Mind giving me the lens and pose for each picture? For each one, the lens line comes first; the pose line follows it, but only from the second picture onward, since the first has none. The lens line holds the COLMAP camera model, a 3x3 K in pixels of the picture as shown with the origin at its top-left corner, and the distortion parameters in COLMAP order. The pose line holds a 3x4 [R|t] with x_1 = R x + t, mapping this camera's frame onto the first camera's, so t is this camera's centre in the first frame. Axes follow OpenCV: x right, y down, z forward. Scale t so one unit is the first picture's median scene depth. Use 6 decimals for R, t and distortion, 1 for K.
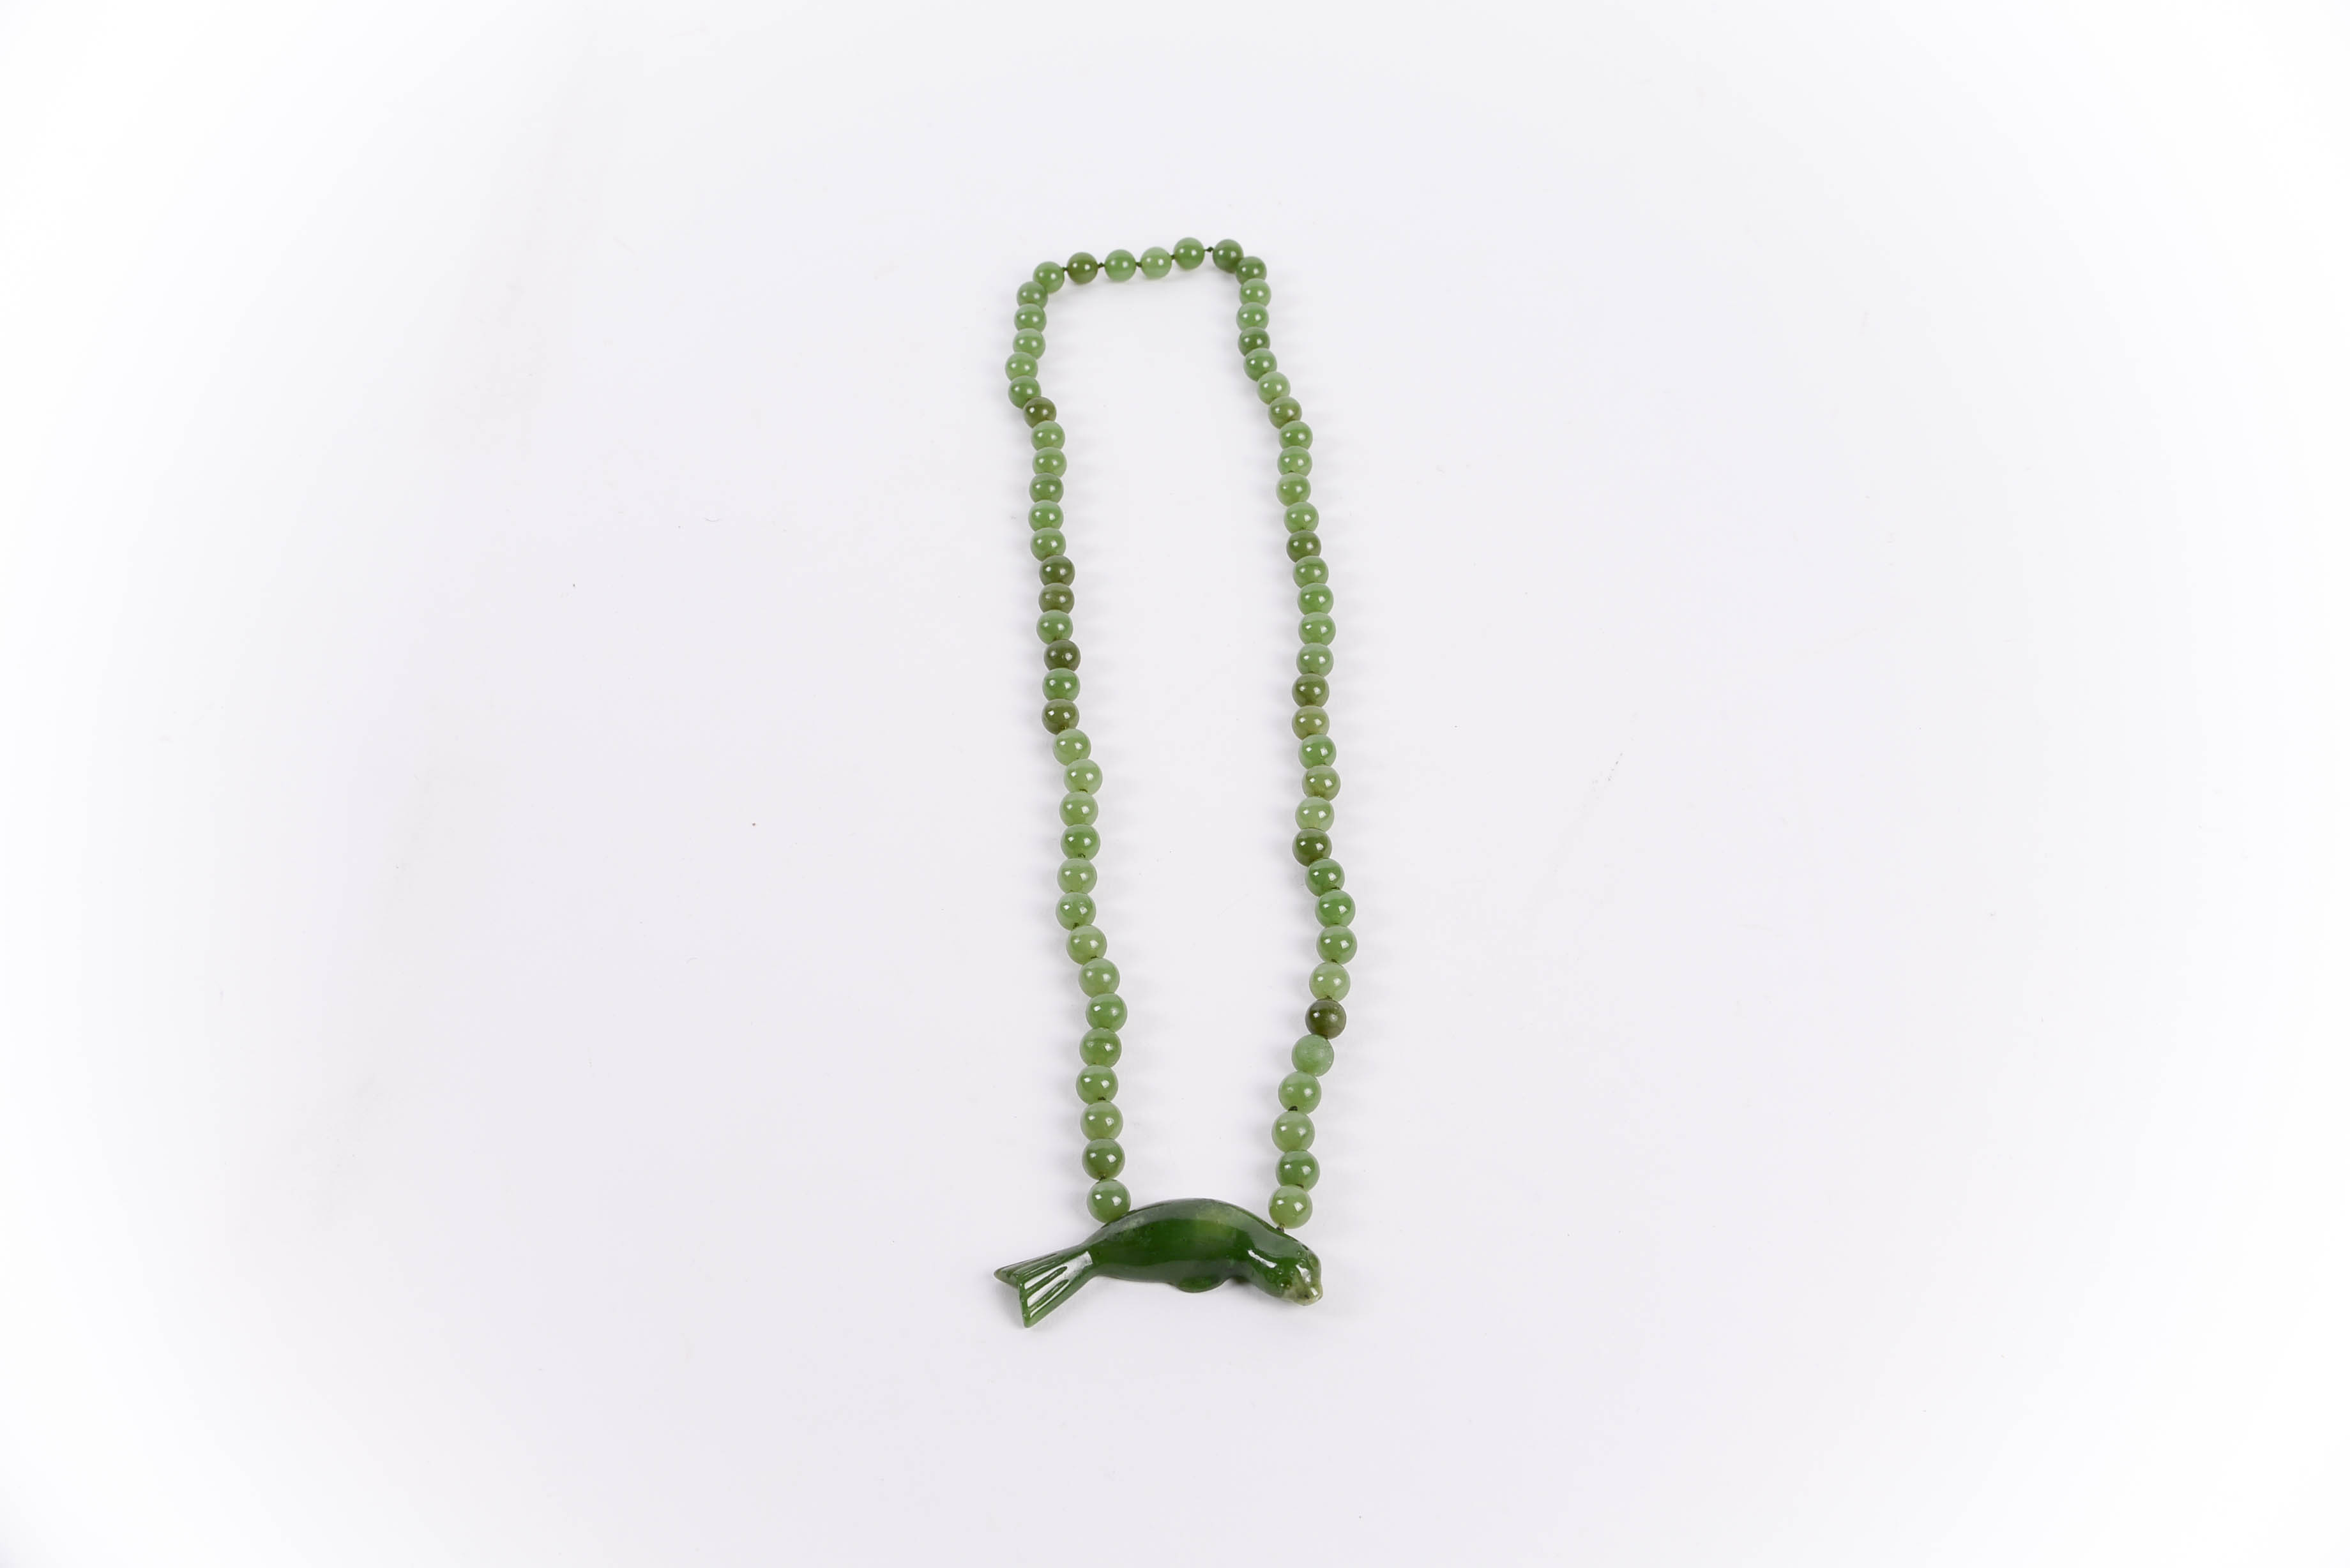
lens RADIAL K [[3138.6, 0, 1175.0], [0, 3138.6, 784.0], [0, 0, 1]] dist [0.007074, 0.002937]
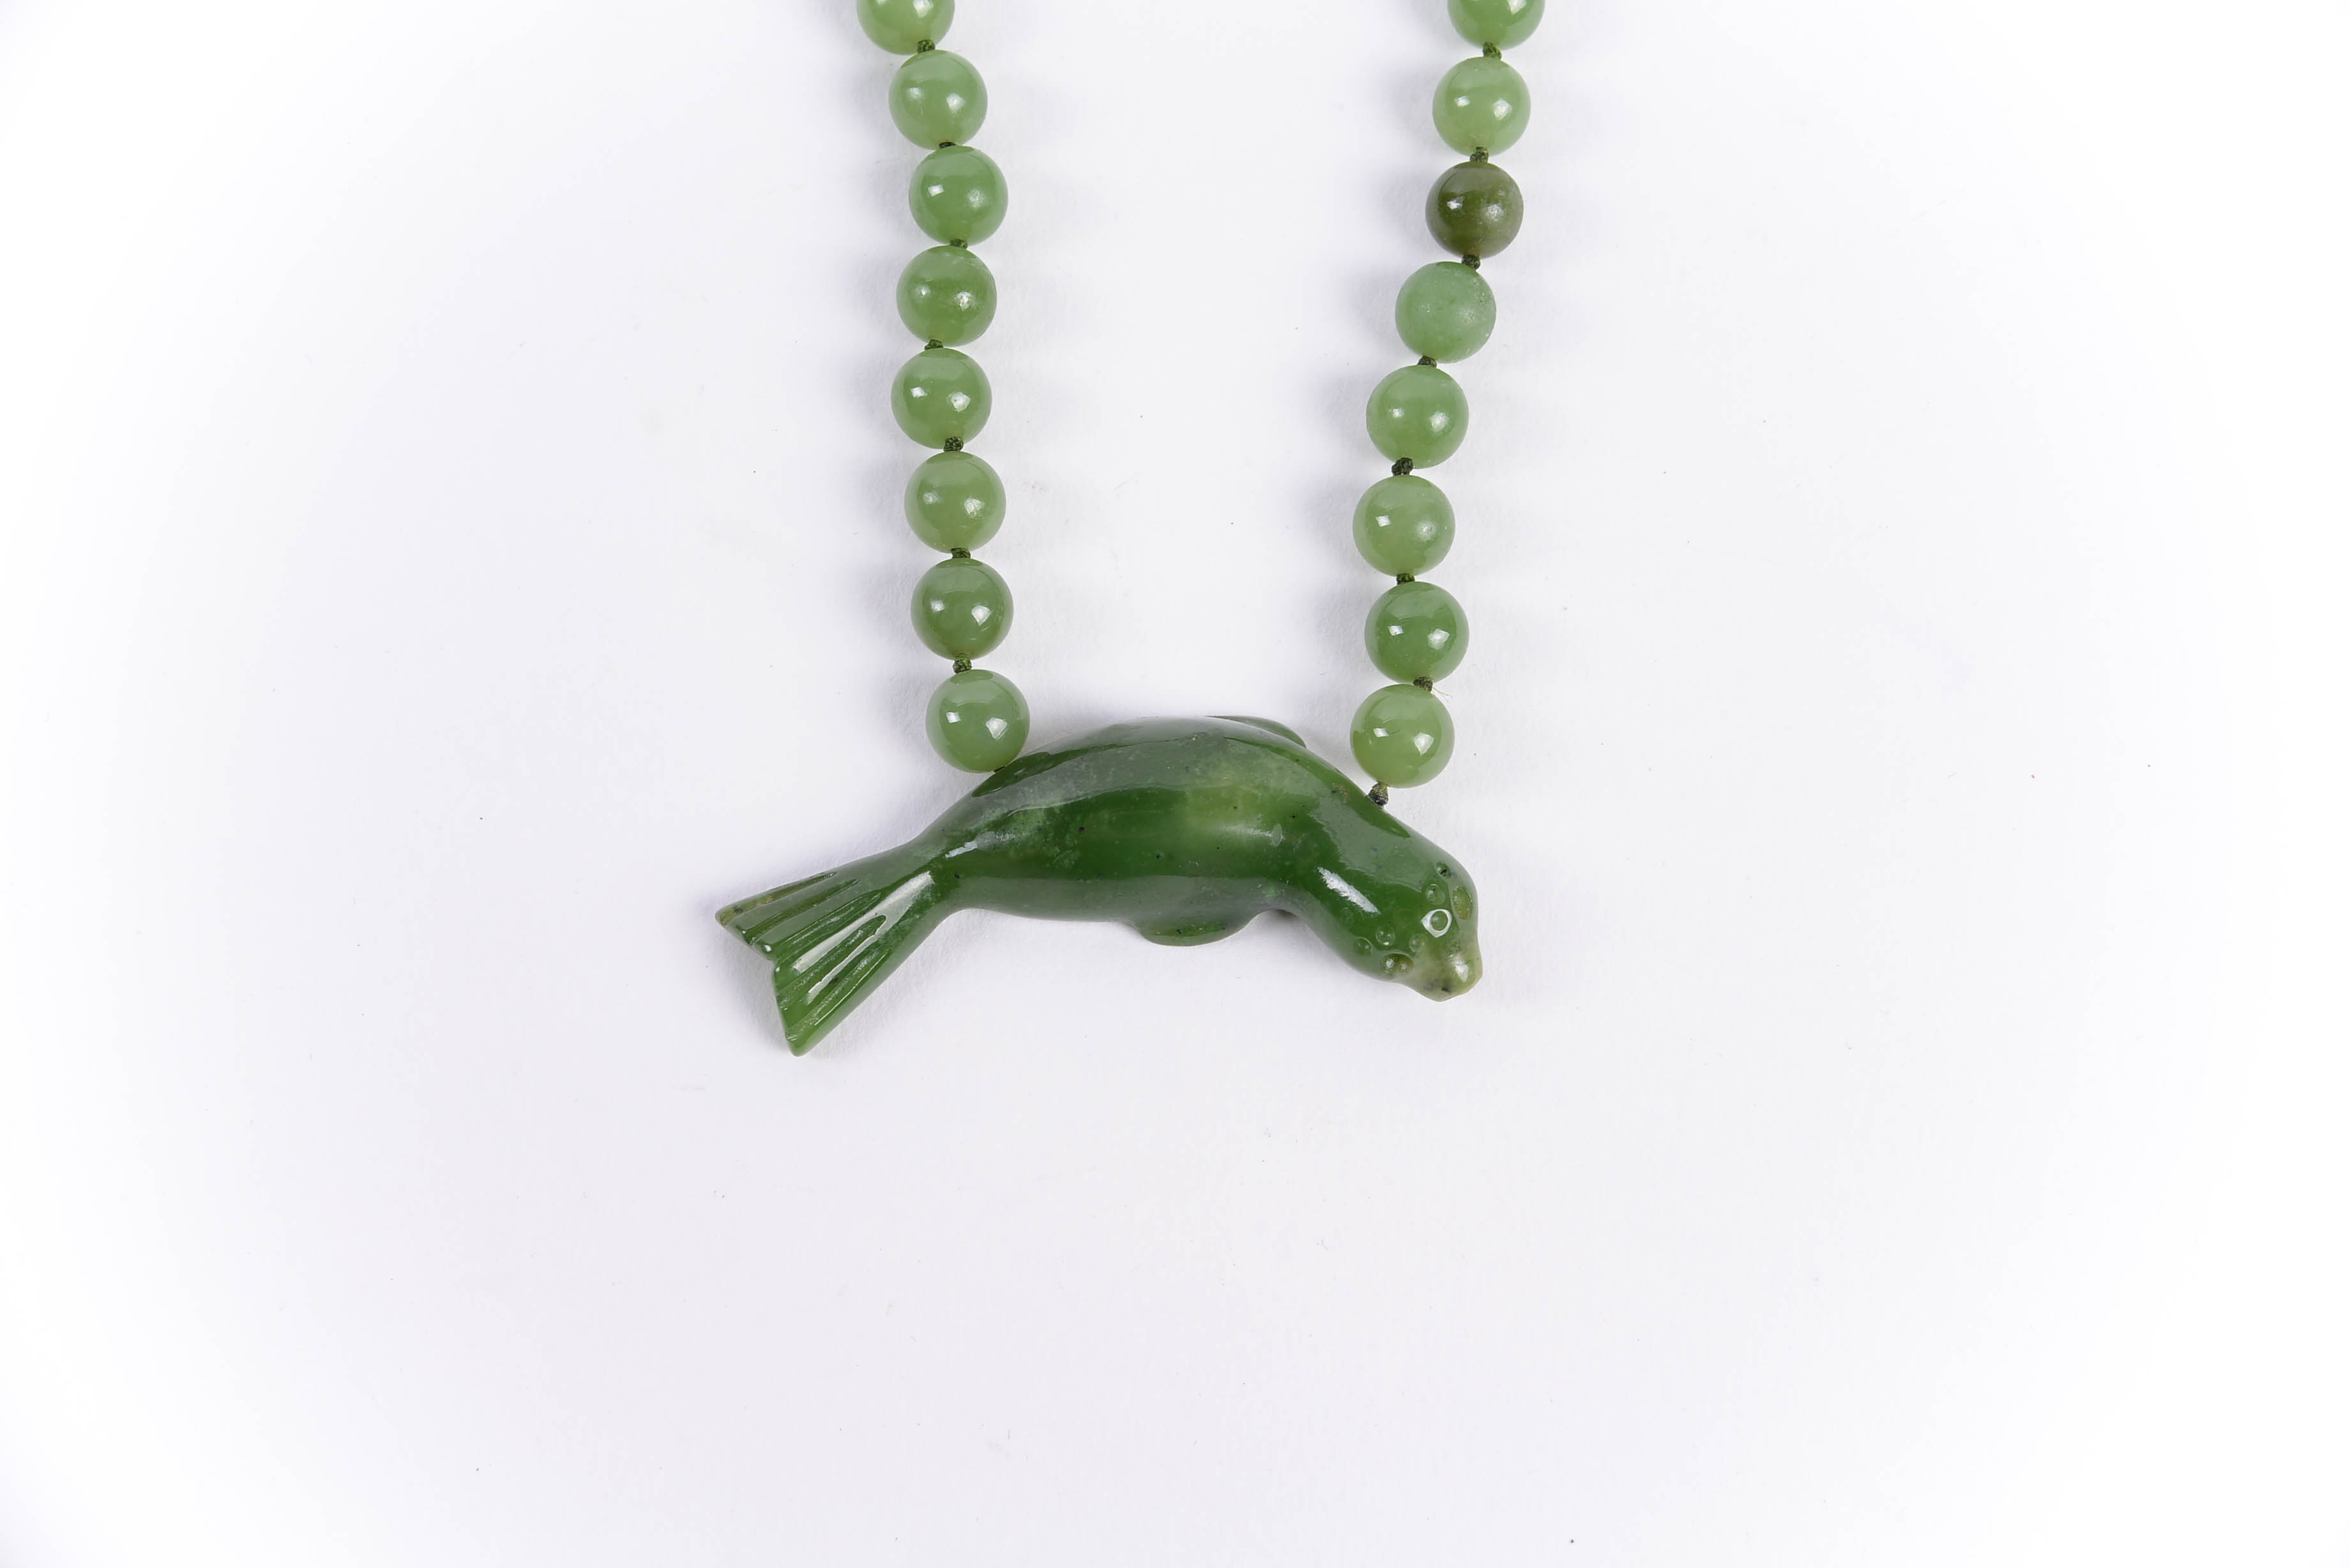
lens RADIAL K [[3138.6, 0, 1175.0], [0, 3138.6, 784.0], [0, 0, 1]] dist [0.007074, 0.002937]
pose [[0.998382, -0.015273, 0.054769, -0.017645], [-0.014380, 0.864110, 0.503098, -0.074381], [-0.055010, -0.503072, 0.862492, 0.621120]]
